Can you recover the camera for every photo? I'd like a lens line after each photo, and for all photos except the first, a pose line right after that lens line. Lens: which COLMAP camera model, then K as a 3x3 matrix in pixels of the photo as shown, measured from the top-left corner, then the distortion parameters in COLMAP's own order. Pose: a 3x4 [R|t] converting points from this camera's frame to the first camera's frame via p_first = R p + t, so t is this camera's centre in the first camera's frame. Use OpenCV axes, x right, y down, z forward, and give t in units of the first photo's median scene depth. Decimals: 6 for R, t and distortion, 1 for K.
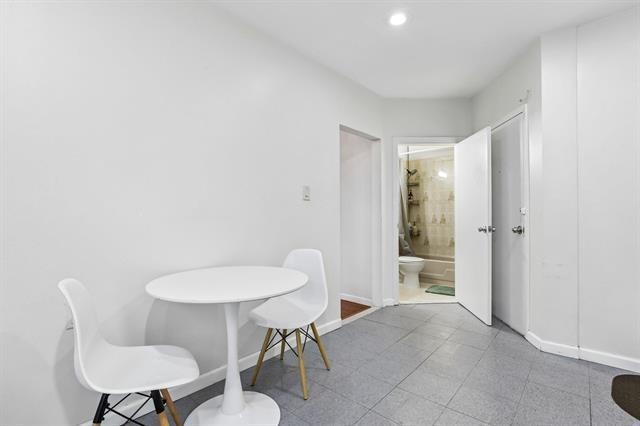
lens RADIAL K [[300.6, 0, 317.1], [0, 300.6, 215.8], [0, 0, 1]] dist [-0.017543, -0.000095]
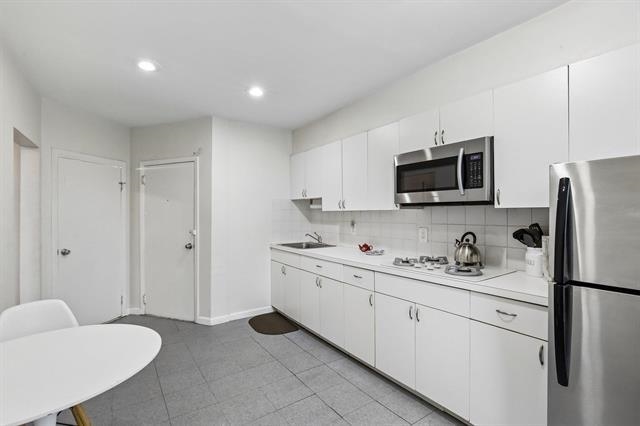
lens RADIAL K [[300.6, 0, 317.1], [0, 300.6, 215.8], [0, 0, 1]] dist [-0.017543, -0.000095]
pose [[0.238573, -0.012475, 0.971044, -0.628894], [0.005311, 0.999919, 0.011541, -0.122794], [-0.971110, 0.002404, 0.238620, 0.126771]]
